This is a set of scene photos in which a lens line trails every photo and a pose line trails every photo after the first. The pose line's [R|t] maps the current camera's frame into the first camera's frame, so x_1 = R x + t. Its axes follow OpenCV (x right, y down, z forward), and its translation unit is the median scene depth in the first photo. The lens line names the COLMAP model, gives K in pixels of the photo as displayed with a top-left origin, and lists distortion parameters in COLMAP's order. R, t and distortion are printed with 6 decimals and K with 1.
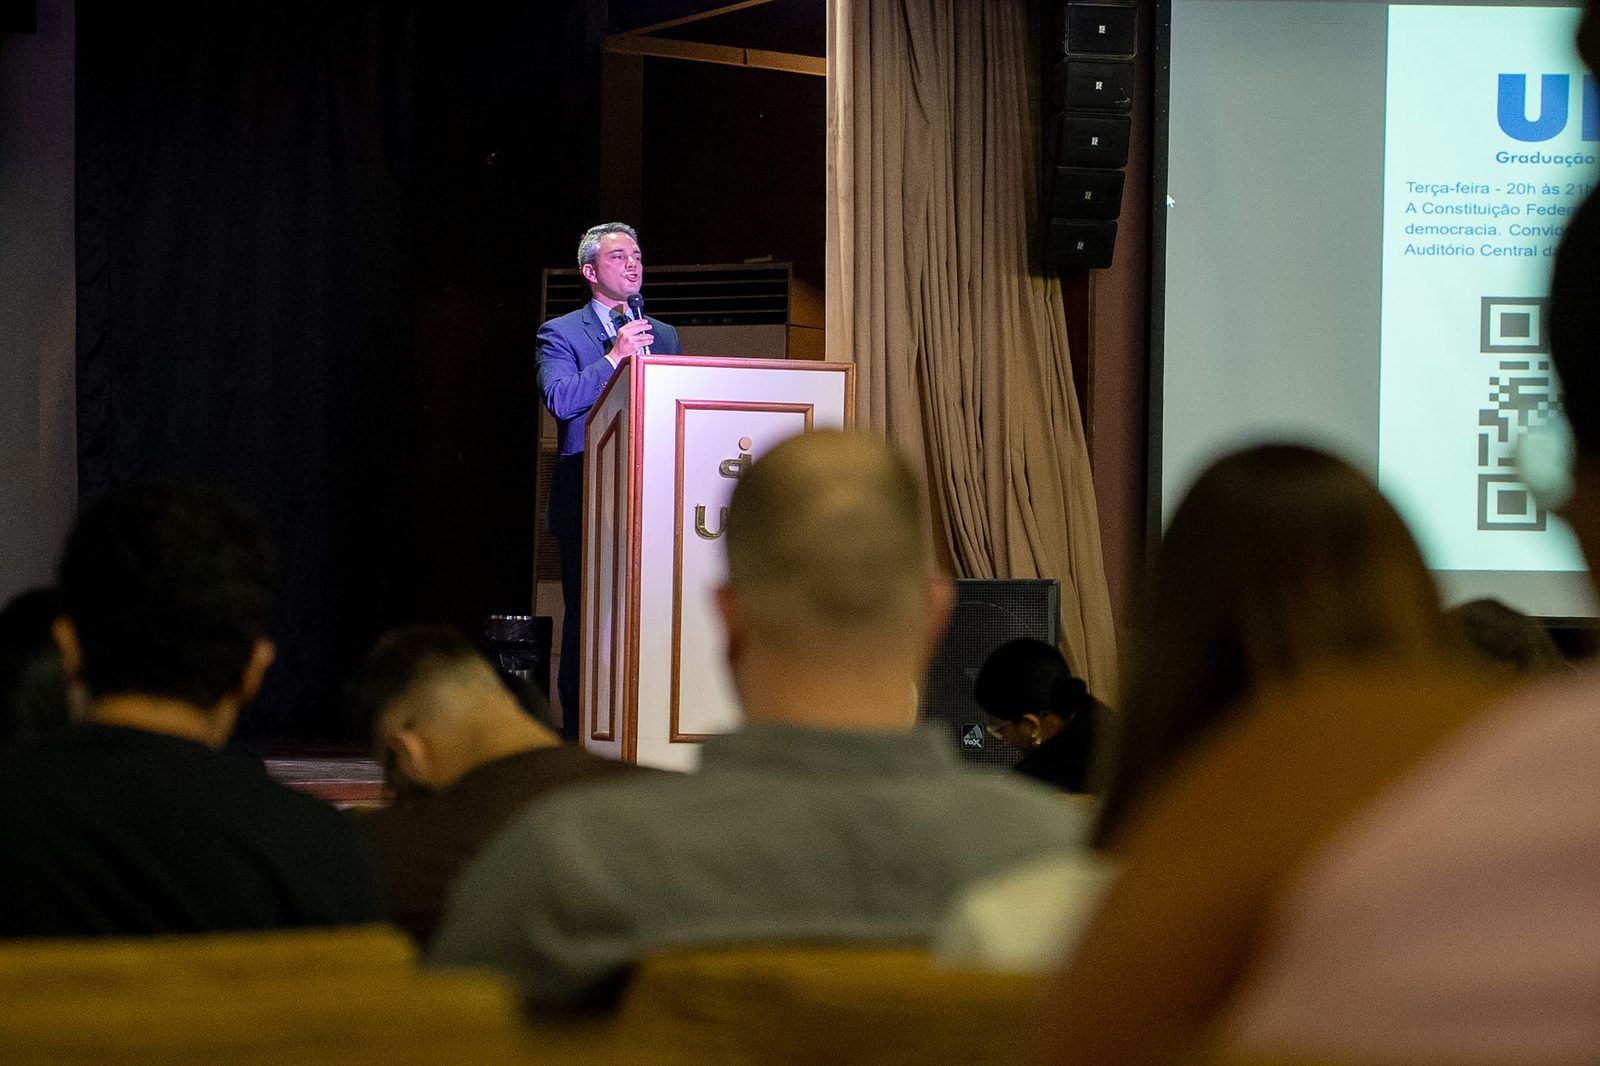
lens RADIAL K [[5556.7, 0, 800.0], [0, 5556.7, 533.0], [0, 0, 1]] dist [0.486652, 1.661620]
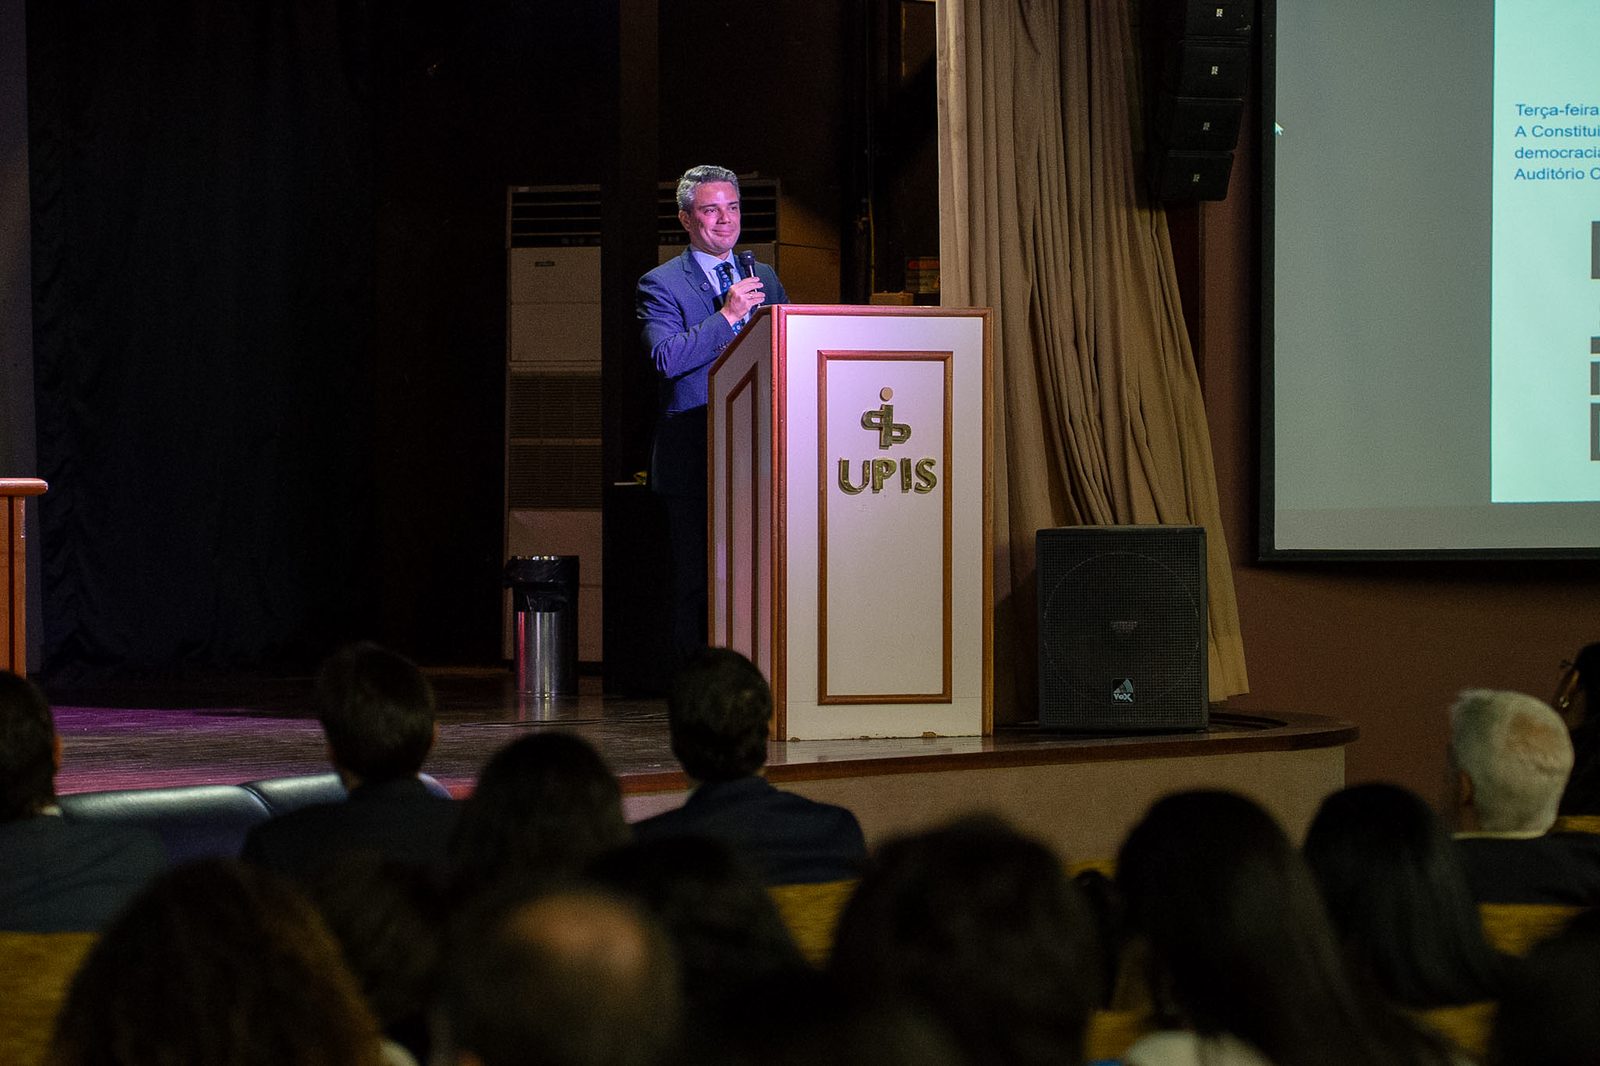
lens RADIAL K [[5556.7, 0, 800.0], [0, 5556.7, 533.0], [0, 0, 1]] dist [0.486652, 1.661620]
pose [[0.995860, -0.020325, 0.088603, -0.105794], [0.017587, 0.999347, 0.031573, -0.021671], [-0.089186, -0.029884, 0.995567, 0.035932]]
